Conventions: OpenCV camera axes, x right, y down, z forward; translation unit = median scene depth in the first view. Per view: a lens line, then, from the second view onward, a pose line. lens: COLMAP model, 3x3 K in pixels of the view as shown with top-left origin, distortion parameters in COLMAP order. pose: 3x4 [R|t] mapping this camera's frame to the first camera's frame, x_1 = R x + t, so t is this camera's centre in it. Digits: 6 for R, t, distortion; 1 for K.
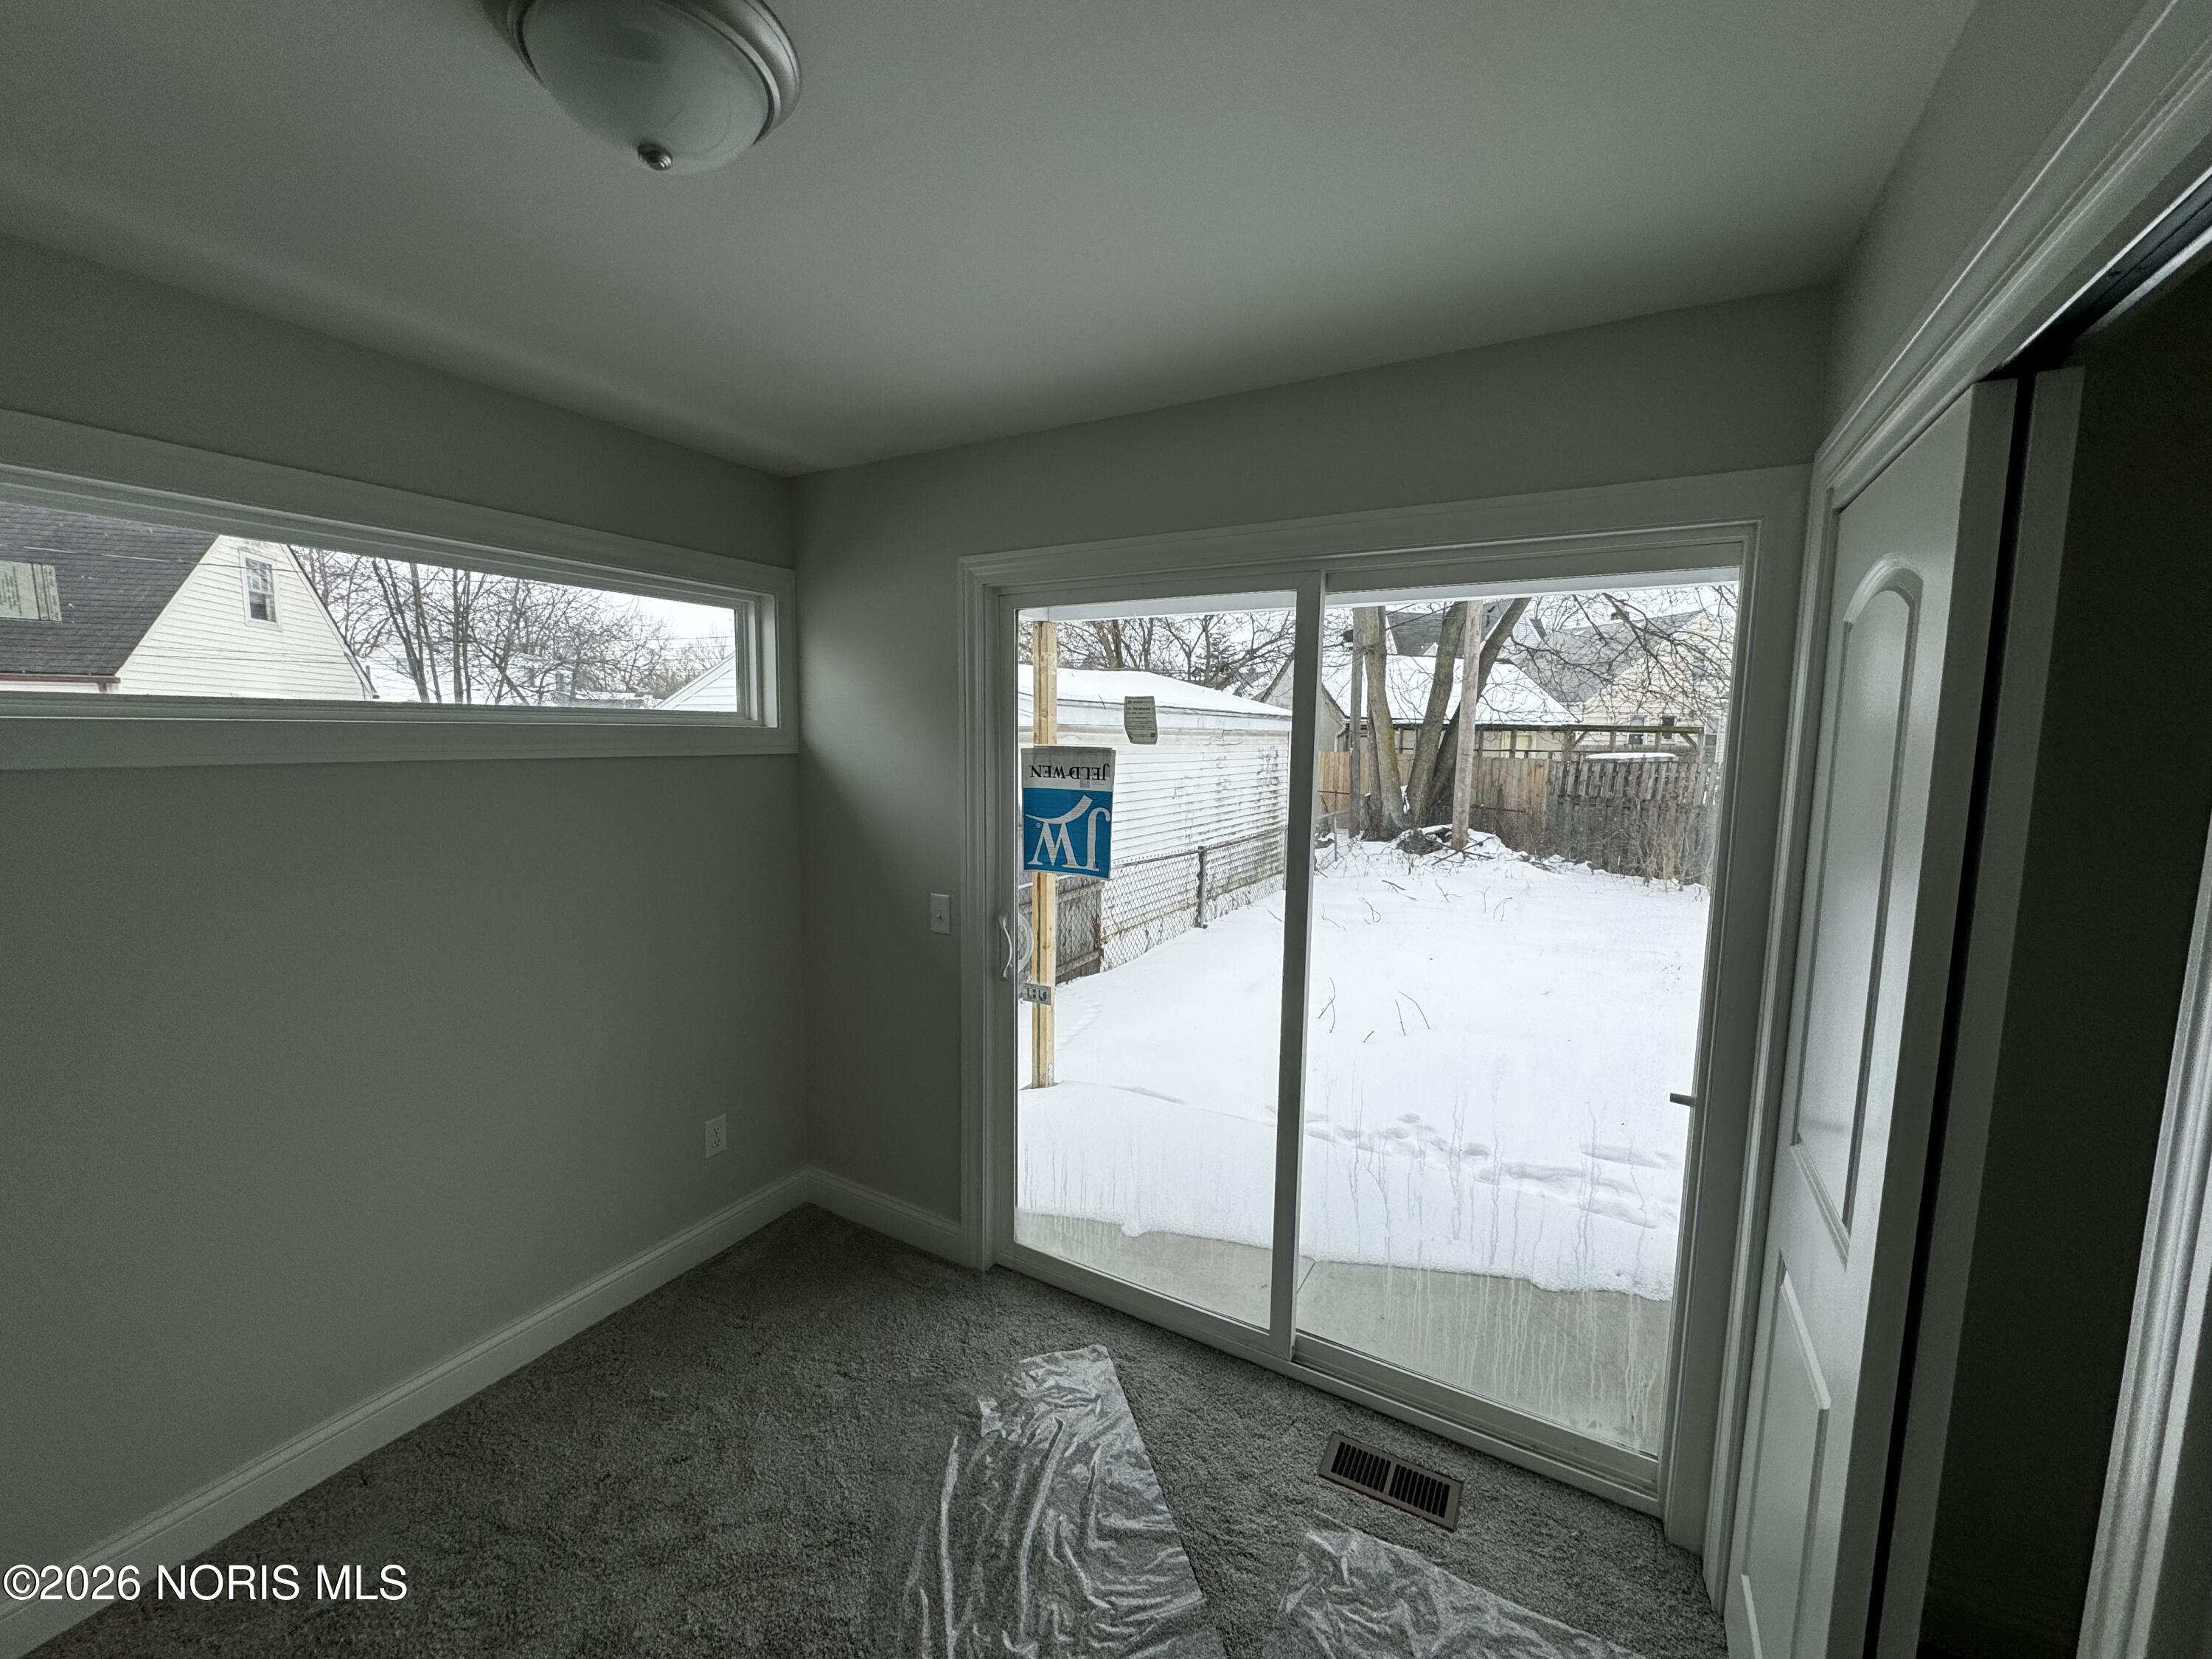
lens RADIAL K [[891.4, 0, 1101.5], [0, 891.4, 843.9], [0, 0, 1]] dist [0.002493, 0.000253]
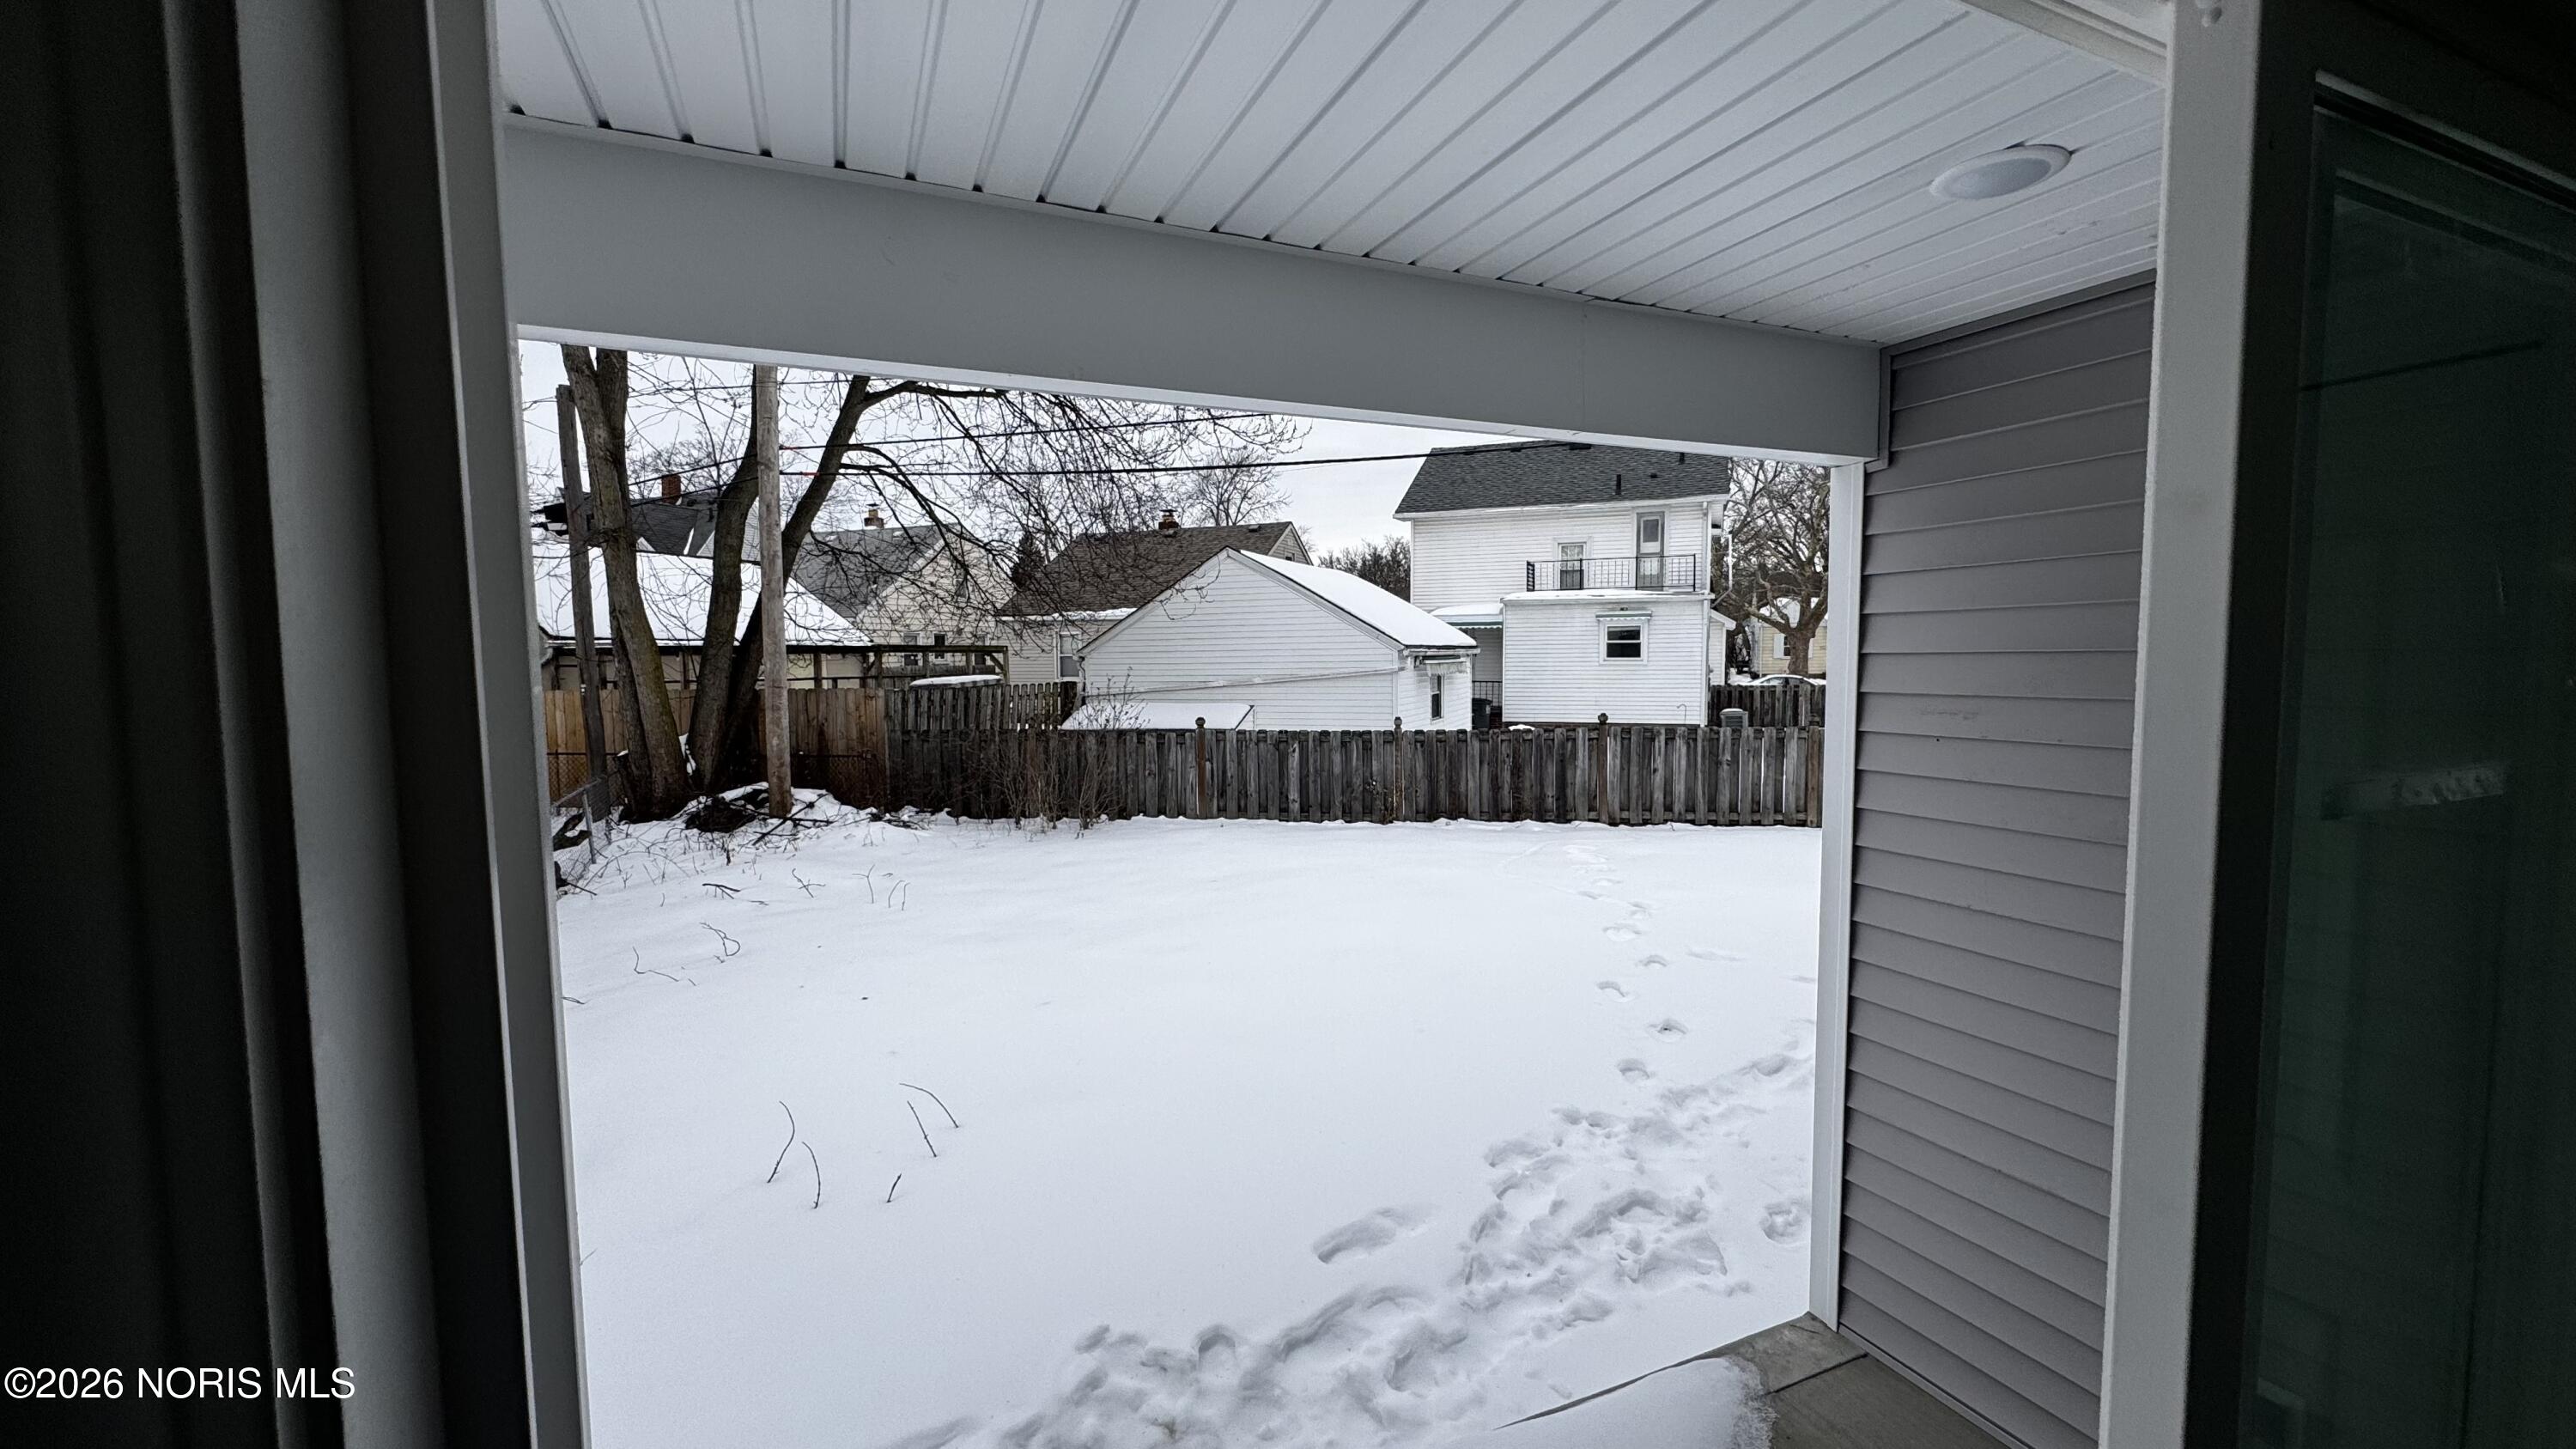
lens RADIAL K [[1032.3, 0, 1287.1], [0, 1032.3, 713.4], [0, 0, 1]] dist [-0.000368, -0.000125]
pose [[0.589144, -0.066745, 0.805266, -0.137193], [0.119869, 0.992775, -0.005411, -0.111952], [-0.799087, 0.099715, 0.592888, 0.774737]]
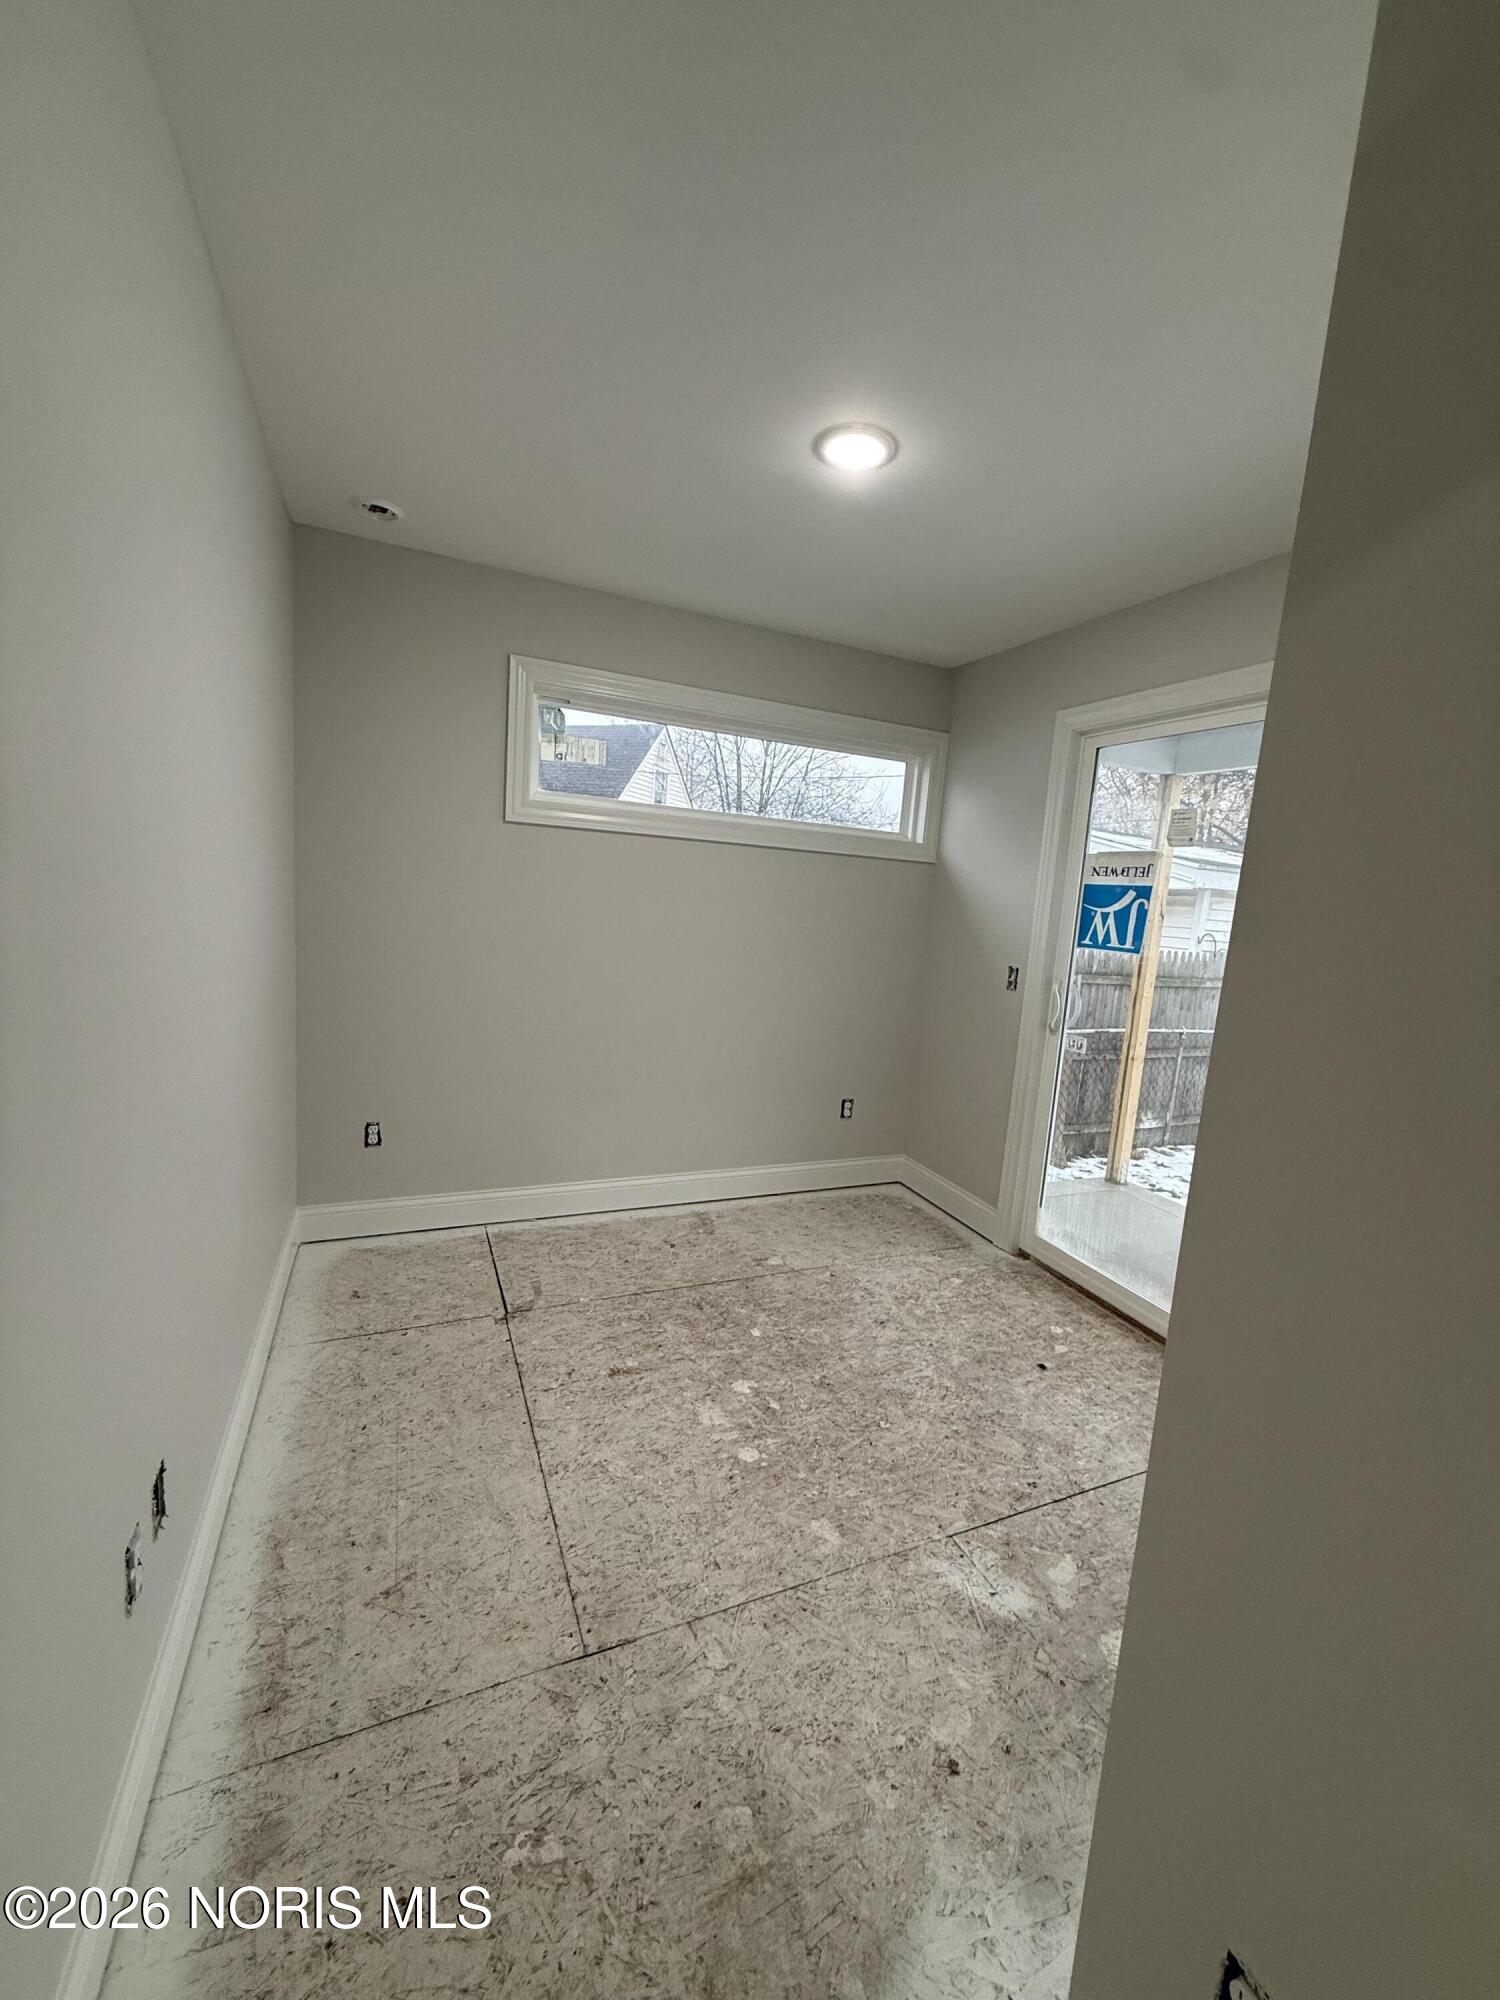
lens RADIAL K [[793.8, 0, 744.6], [0, 793.8, 999.5], [0, 0, 1]] dist [-0.000551, 0.000912]
pose [[0.800685, 0.124914, -0.585918, 0.186857], [-0.135096, 0.990477, 0.026547, 0.121781], [0.583654, 0.057900, 0.809936, -0.196487]]
